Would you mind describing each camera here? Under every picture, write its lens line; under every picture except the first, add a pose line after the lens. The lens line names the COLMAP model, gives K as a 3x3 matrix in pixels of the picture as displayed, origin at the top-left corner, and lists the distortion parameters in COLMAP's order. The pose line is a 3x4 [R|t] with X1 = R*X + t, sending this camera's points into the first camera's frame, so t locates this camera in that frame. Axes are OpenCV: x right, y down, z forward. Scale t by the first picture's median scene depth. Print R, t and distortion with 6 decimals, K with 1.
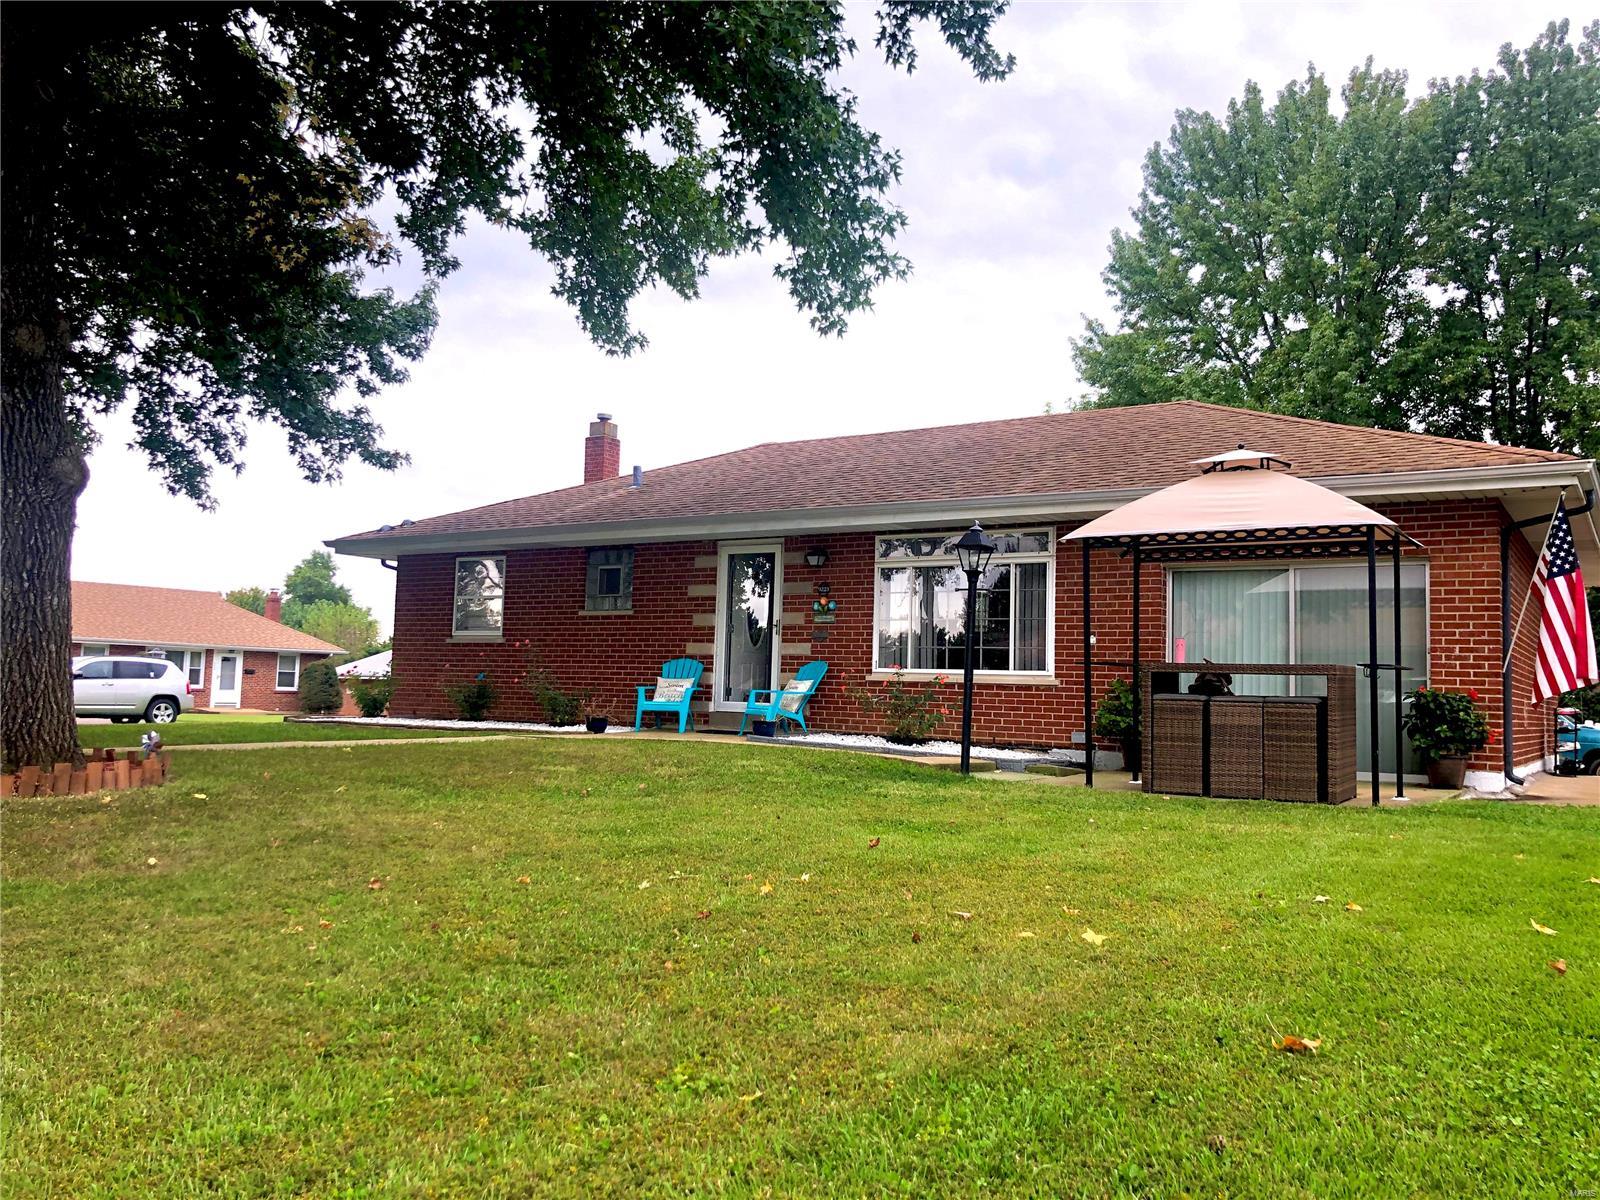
lens RADIAL K [[1326.9, 0, 805.0], [0, 1326.9, 571.2], [0, 0, 1]] dist [0.129561, -0.234398]
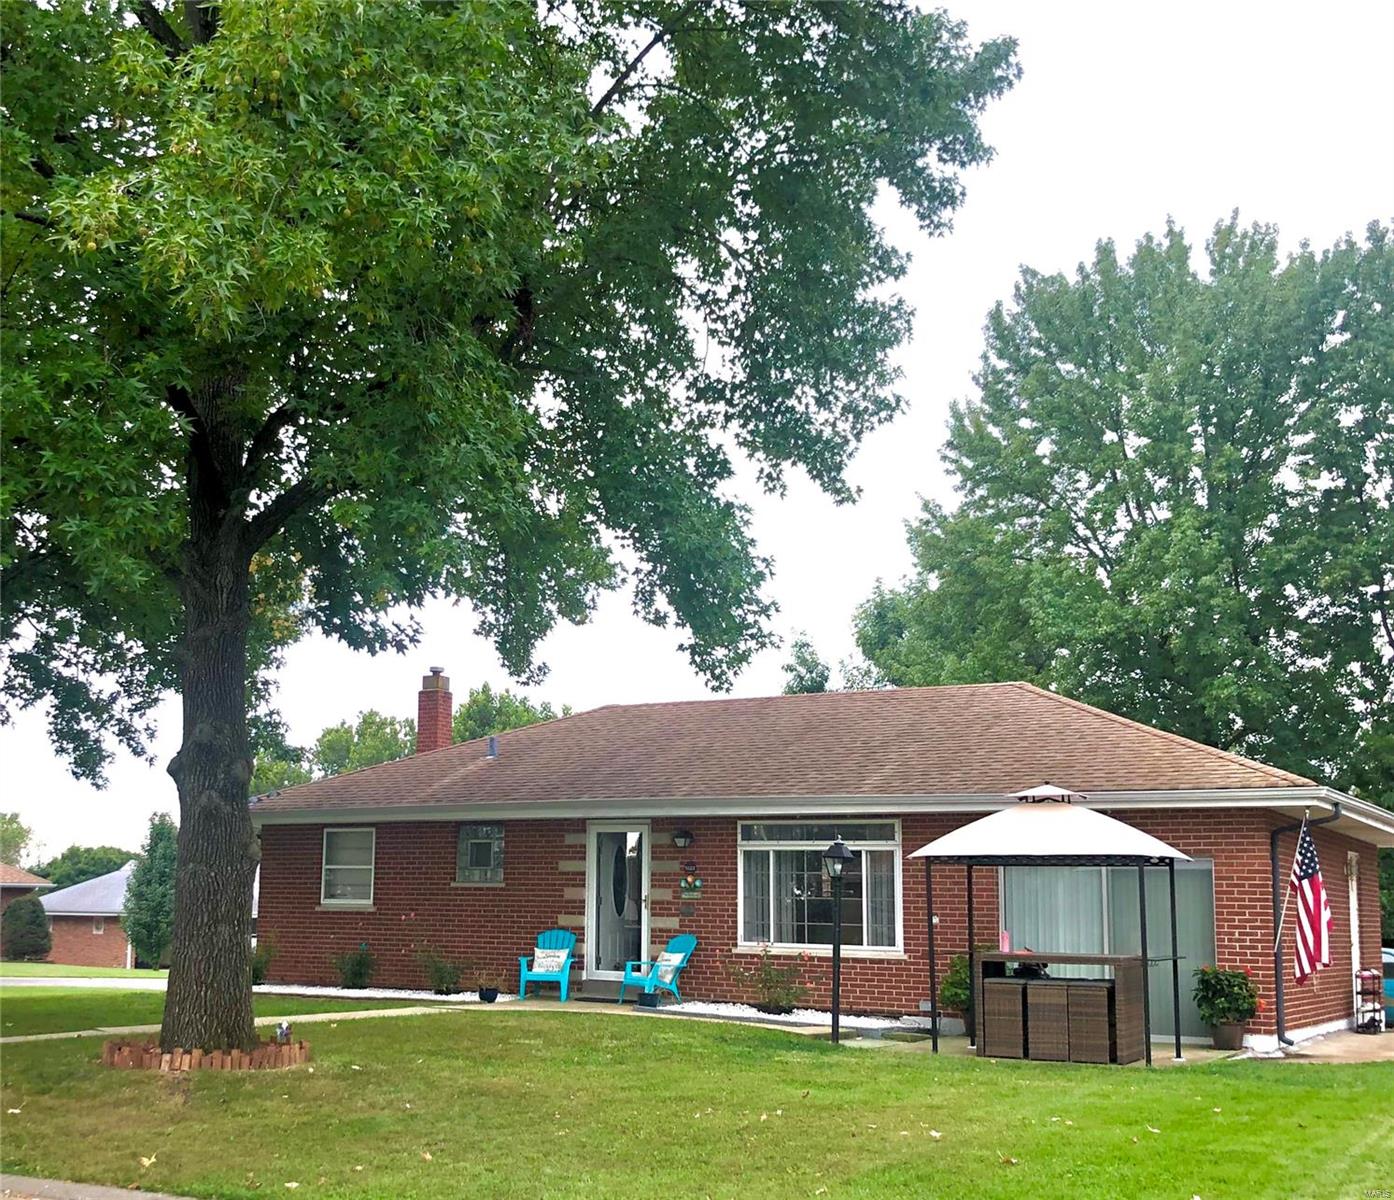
lens RADIAL K [[1775.1, 0, 532.0], [0, 1775.1, 668.9], [0, 0, 1]] dist [0.167058, -0.450837]
pose [[0.999873, -0.012127, -0.010319, -0.102990], [0.011682, 0.999044, -0.042123, -0.094050], [0.010820, 0.041997, 0.999059, -0.502626]]
